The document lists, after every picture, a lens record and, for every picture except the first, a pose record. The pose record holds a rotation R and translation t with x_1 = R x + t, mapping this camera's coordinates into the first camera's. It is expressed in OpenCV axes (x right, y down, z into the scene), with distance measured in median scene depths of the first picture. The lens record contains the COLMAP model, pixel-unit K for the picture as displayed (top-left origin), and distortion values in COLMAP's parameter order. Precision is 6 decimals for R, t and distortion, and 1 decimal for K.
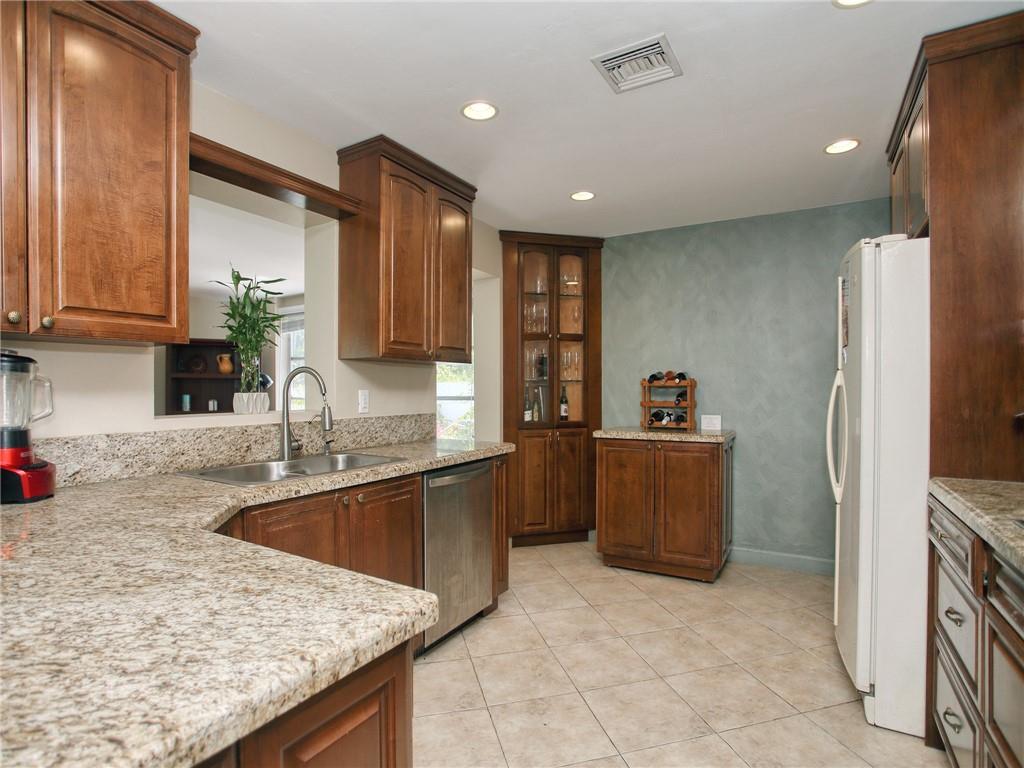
lens RADIAL K [[538.3, 0, 511.7], [0, 538.3, 389.4], [0, 0, 1]] dist [-0.030466, 0.000807]
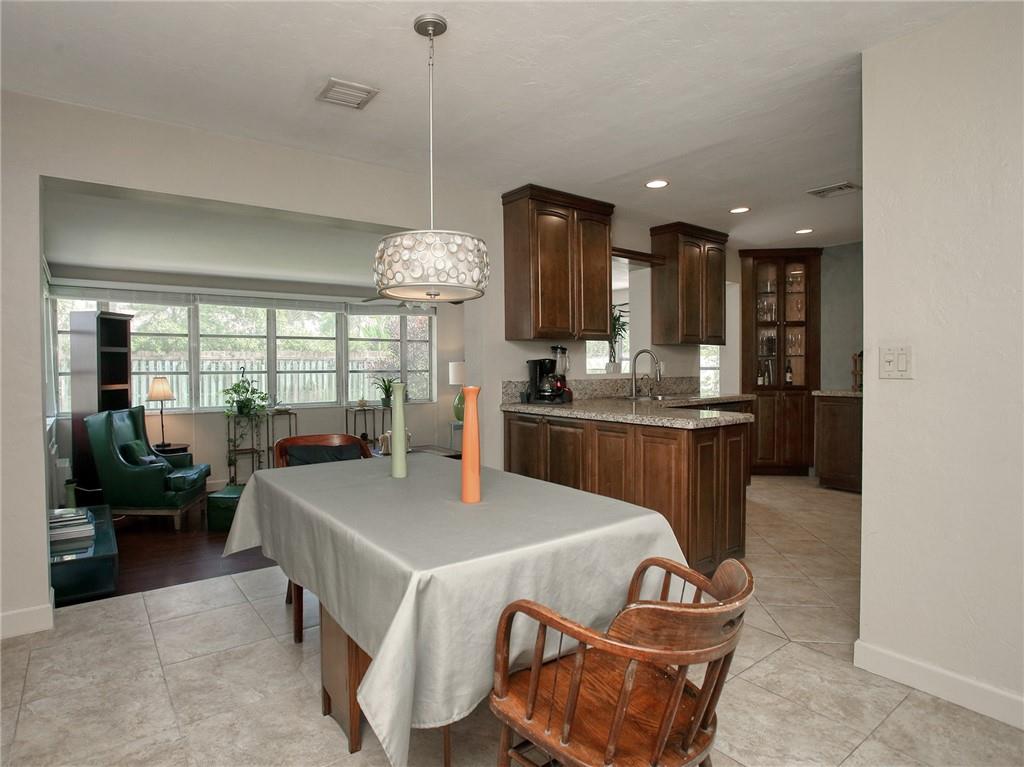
lens RADIAL K [[568.3, 0, 502.9], [0, 568.3, 378.3], [0, 0, 1]] dist [0.001140, 0.000273]
pose [[0.933226, 0.002763, -0.359278, -0.063088], [0.003630, 0.999847, 0.017117, 0.014383], [0.359271, -0.017278, 0.933073, -0.616417]]
